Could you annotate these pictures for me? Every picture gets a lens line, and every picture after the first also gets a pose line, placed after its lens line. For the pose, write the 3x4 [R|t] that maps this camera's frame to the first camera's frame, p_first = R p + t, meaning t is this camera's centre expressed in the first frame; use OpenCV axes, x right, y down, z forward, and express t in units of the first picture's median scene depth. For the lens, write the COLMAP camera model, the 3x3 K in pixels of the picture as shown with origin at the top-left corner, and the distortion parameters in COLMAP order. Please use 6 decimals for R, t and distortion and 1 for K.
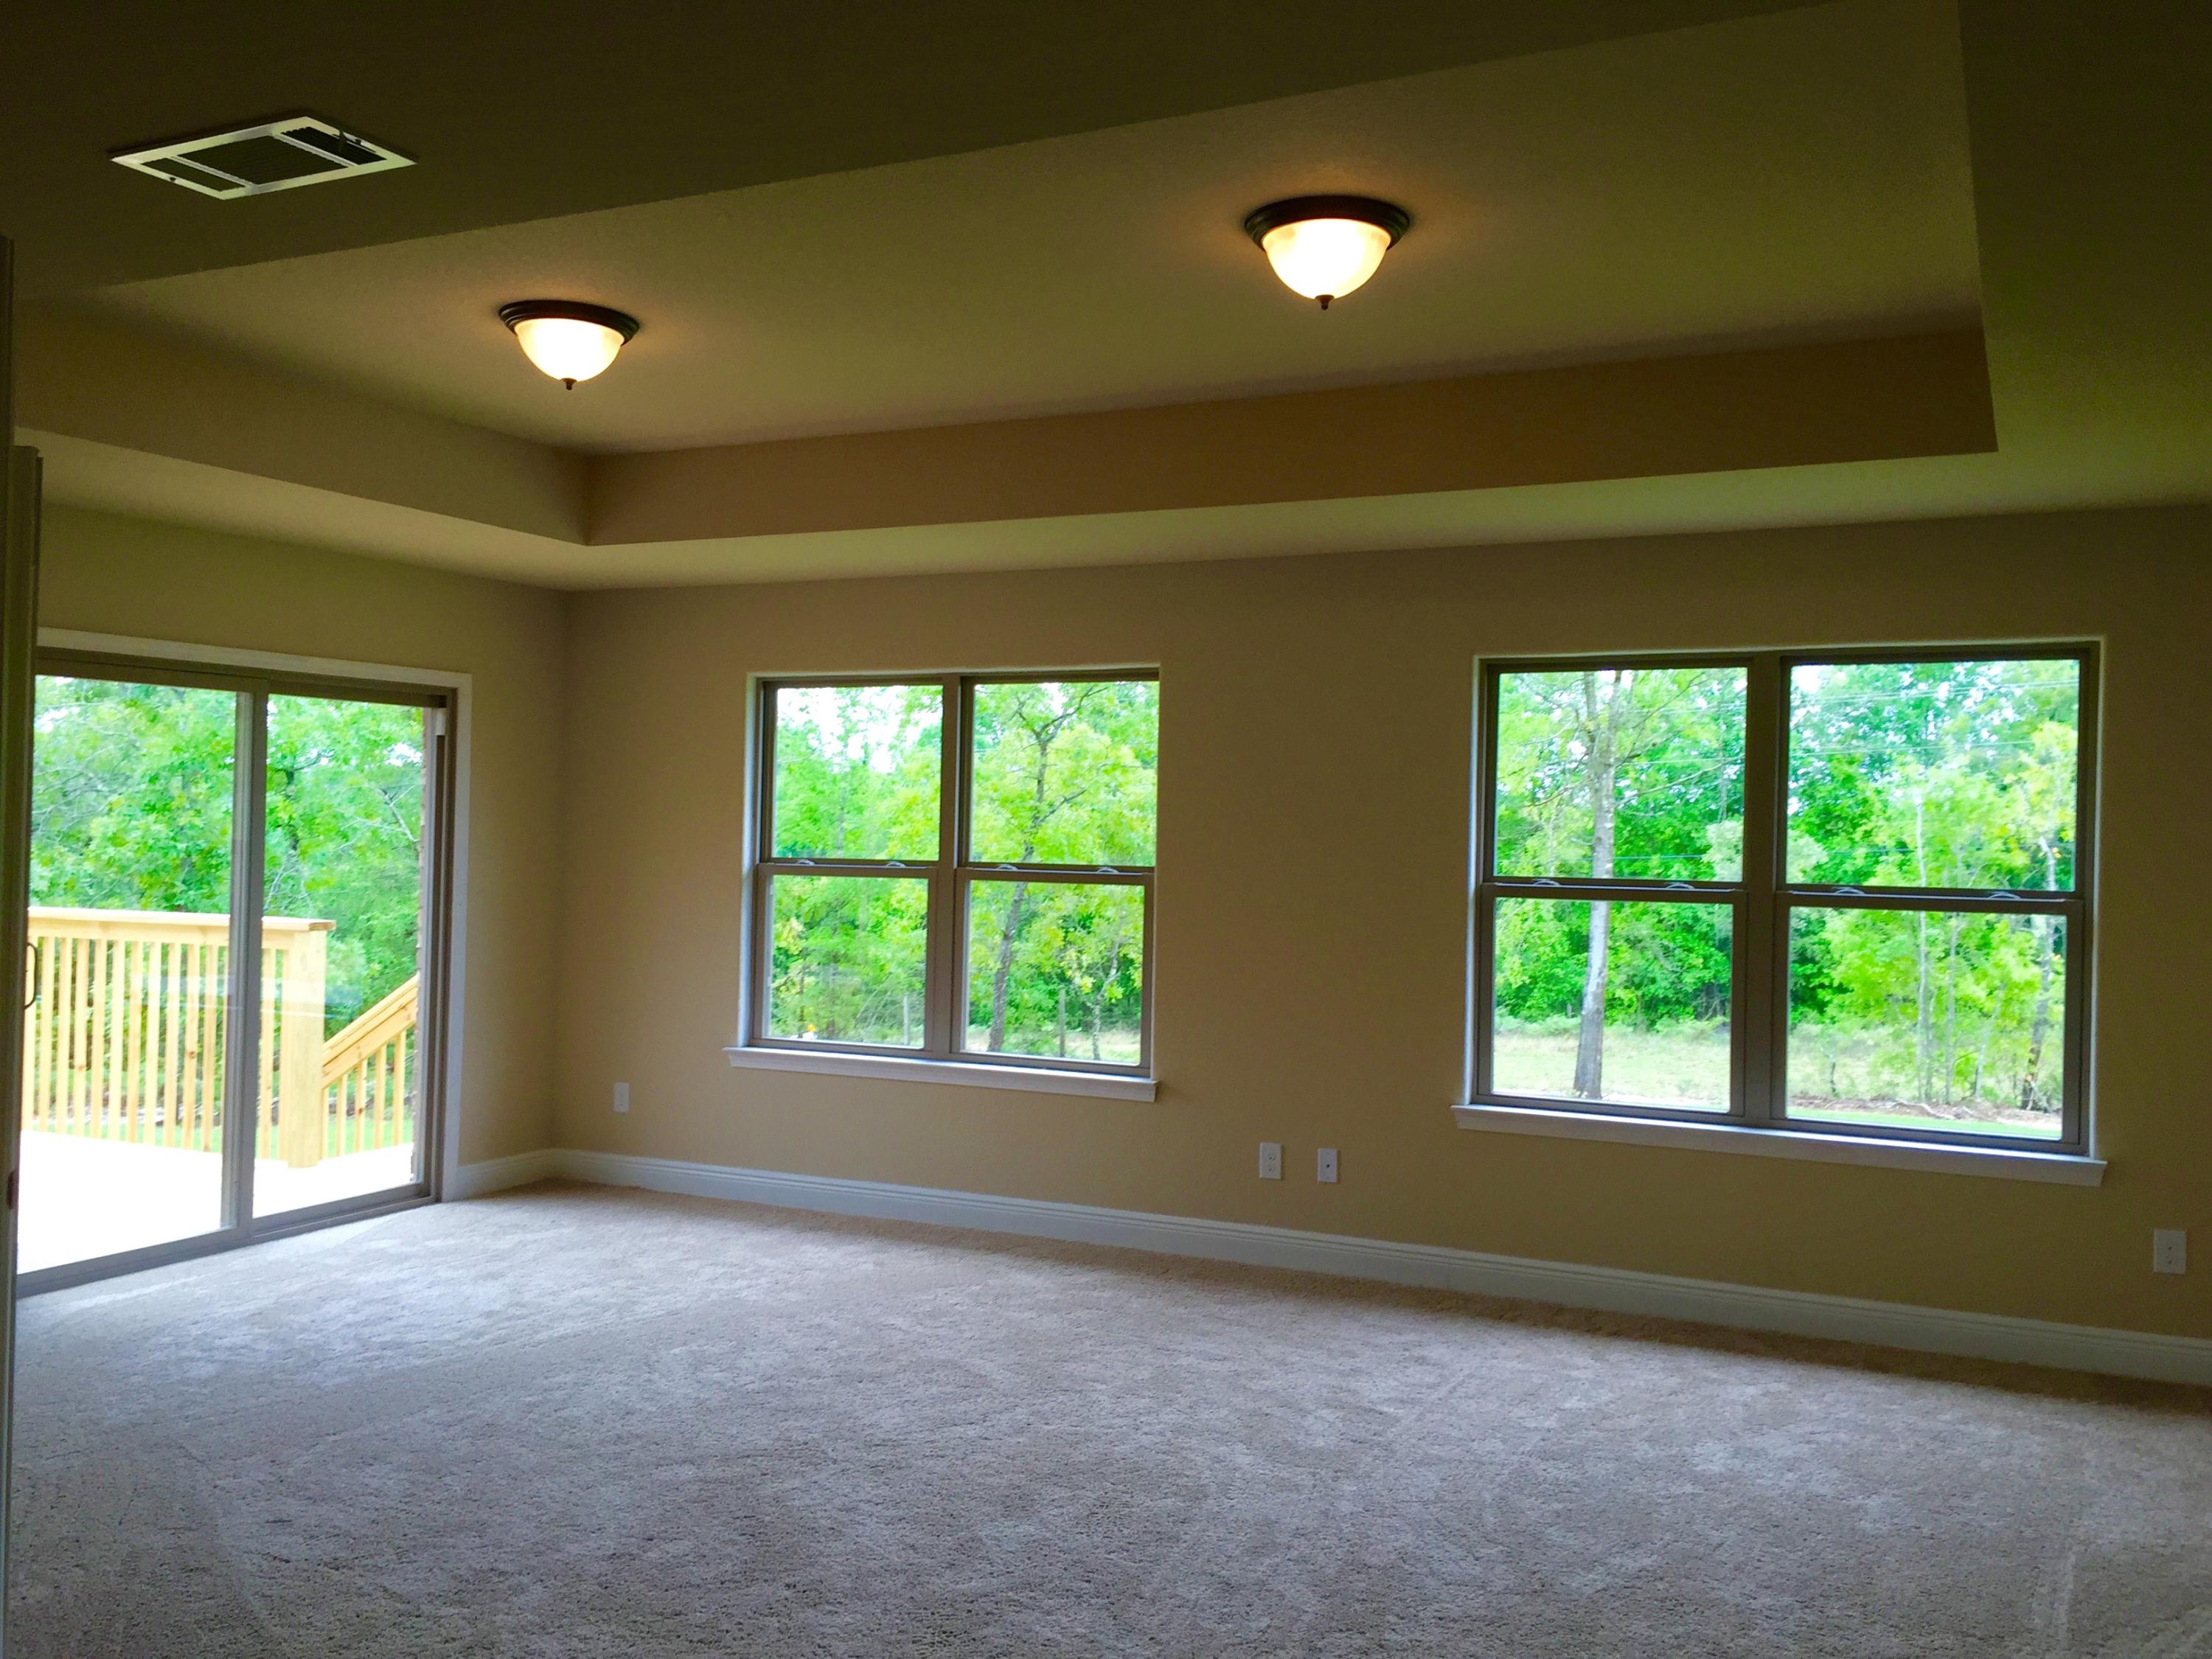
lens RADIAL K [[1873.2, 0, 1059.0], [0, 1873.2, 824.9], [0, 0, 1]] dist [-0.029159, -0.007120]
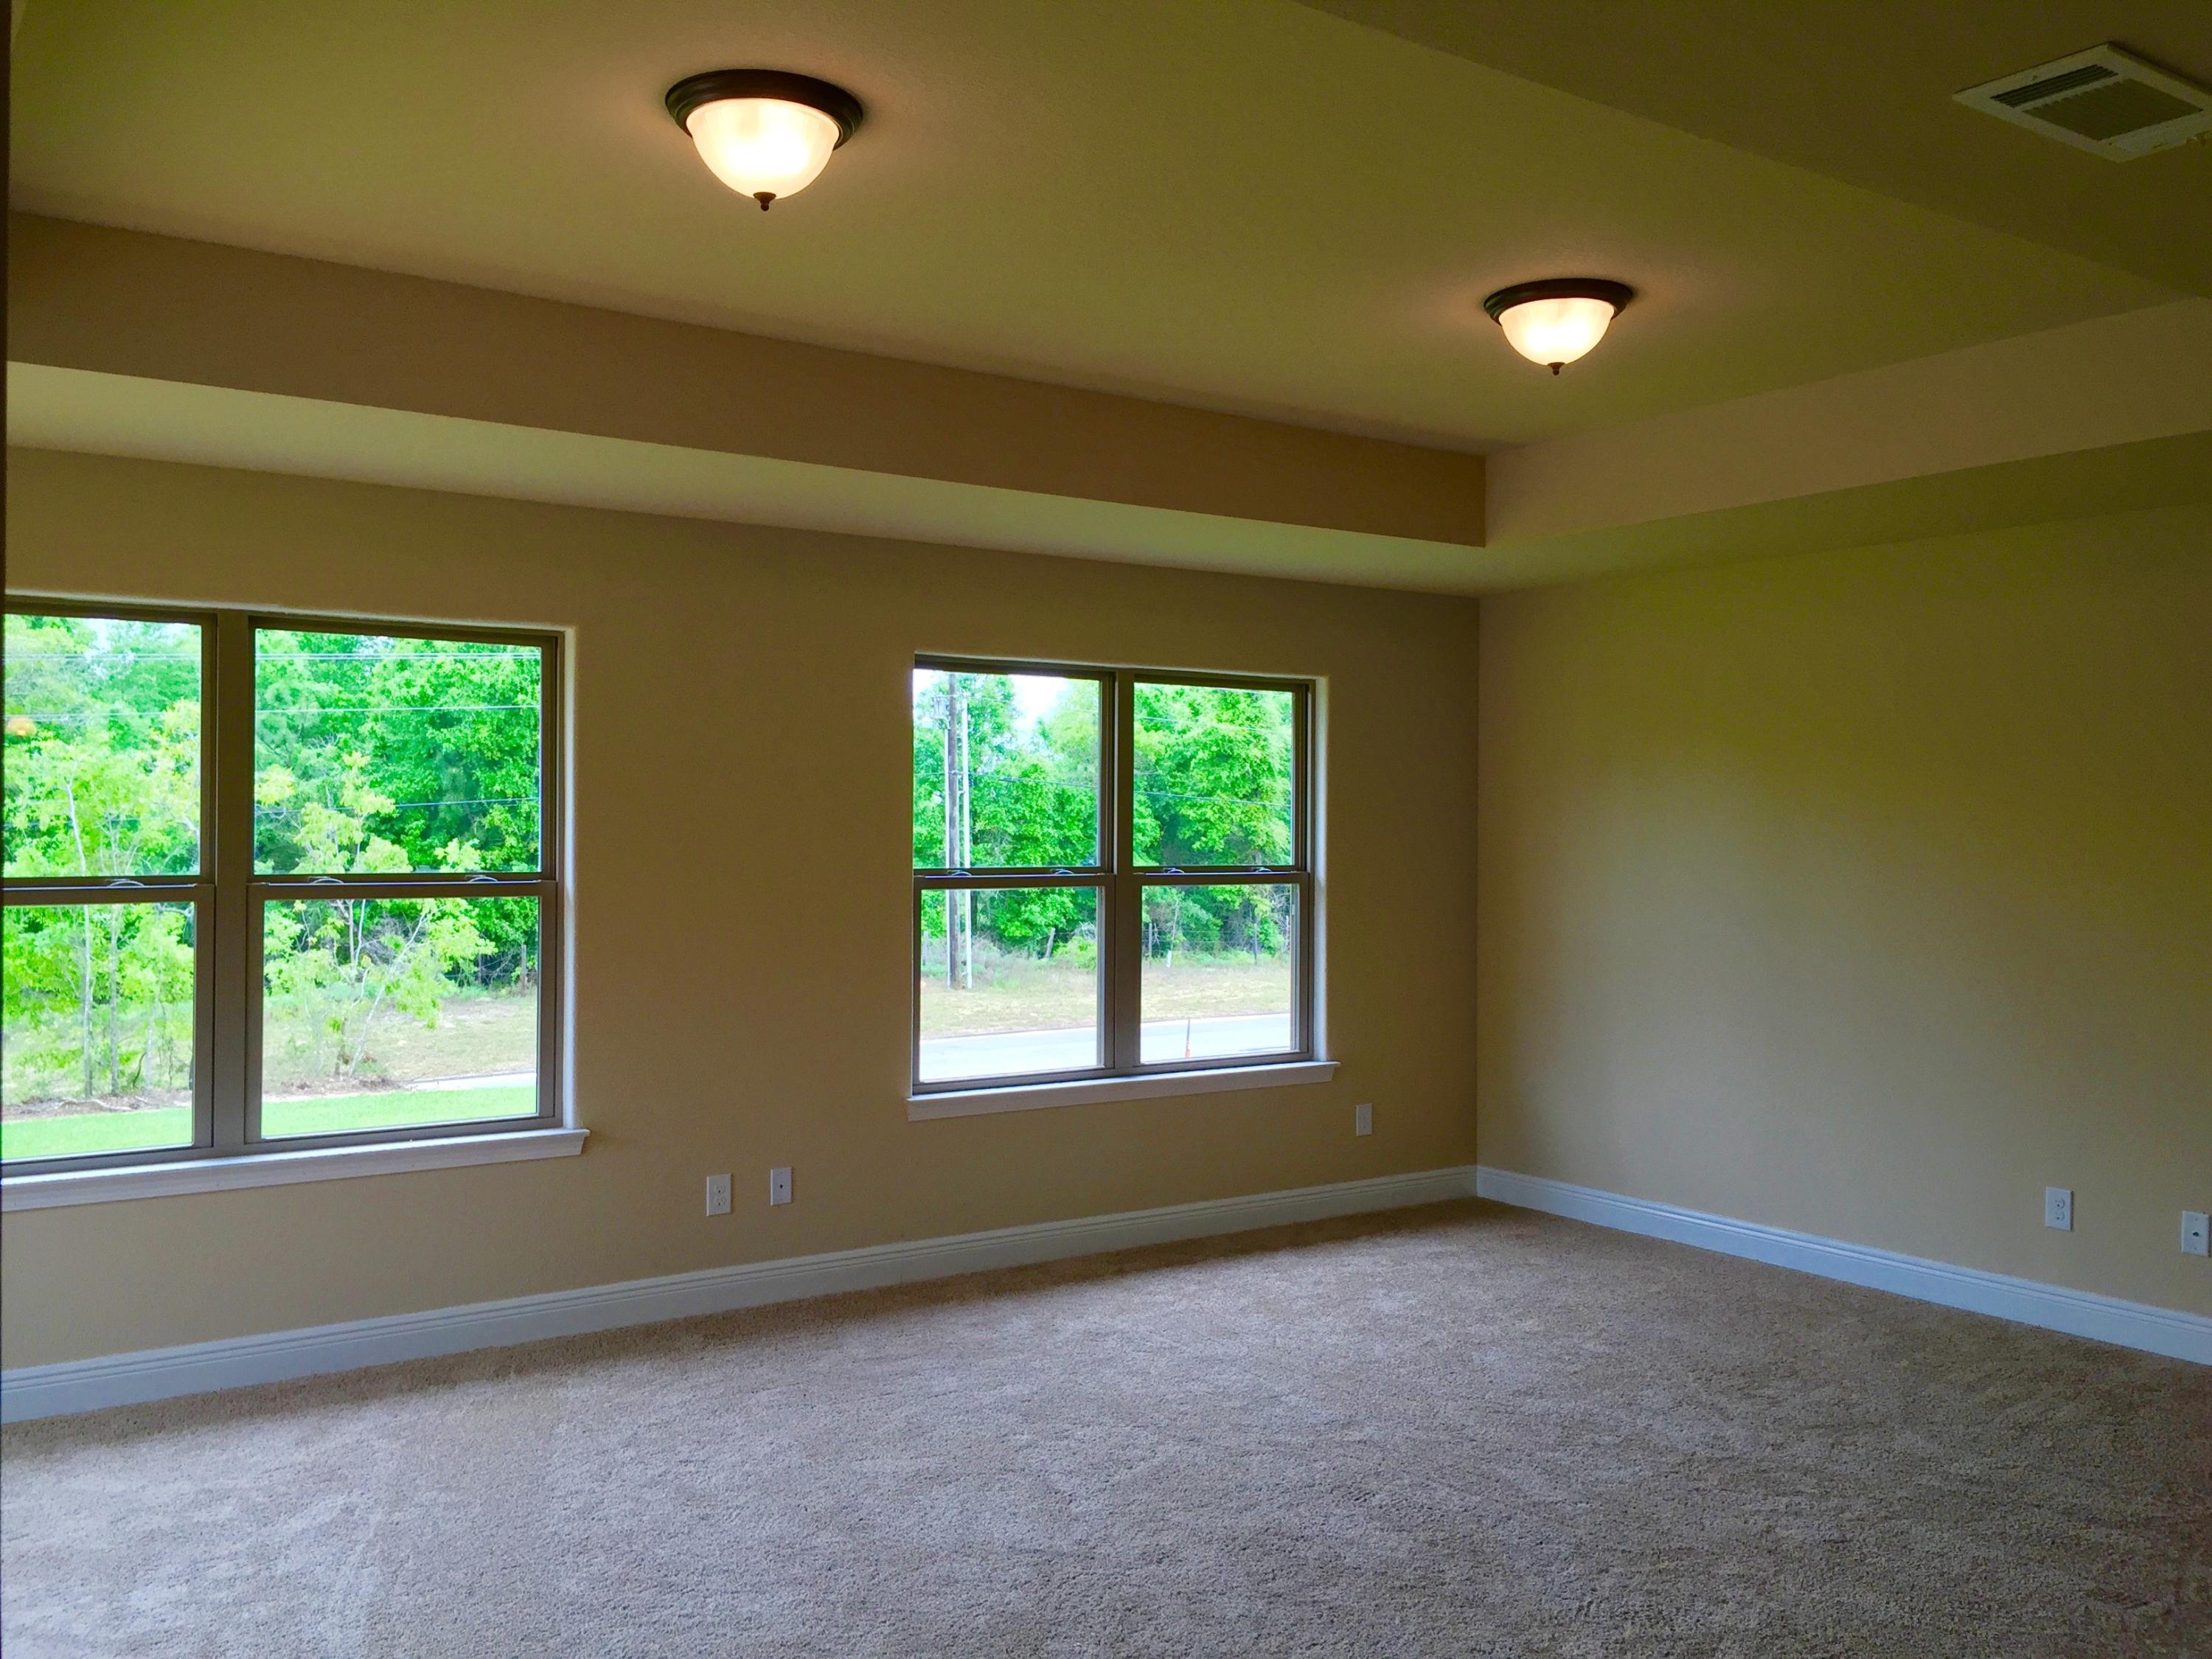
lens RADIAL K [[1934.5, 0, 1106.4], [0, 1934.5, 853.4], [0, 0, 1]] dist [0.141034, 0.001531]
pose [[0.464133, -0.028143, 0.885318, -0.715572], [-0.001052, 0.999477, 0.032324, -0.017330], [-0.885765, -0.015934, 0.463861, 0.455951]]
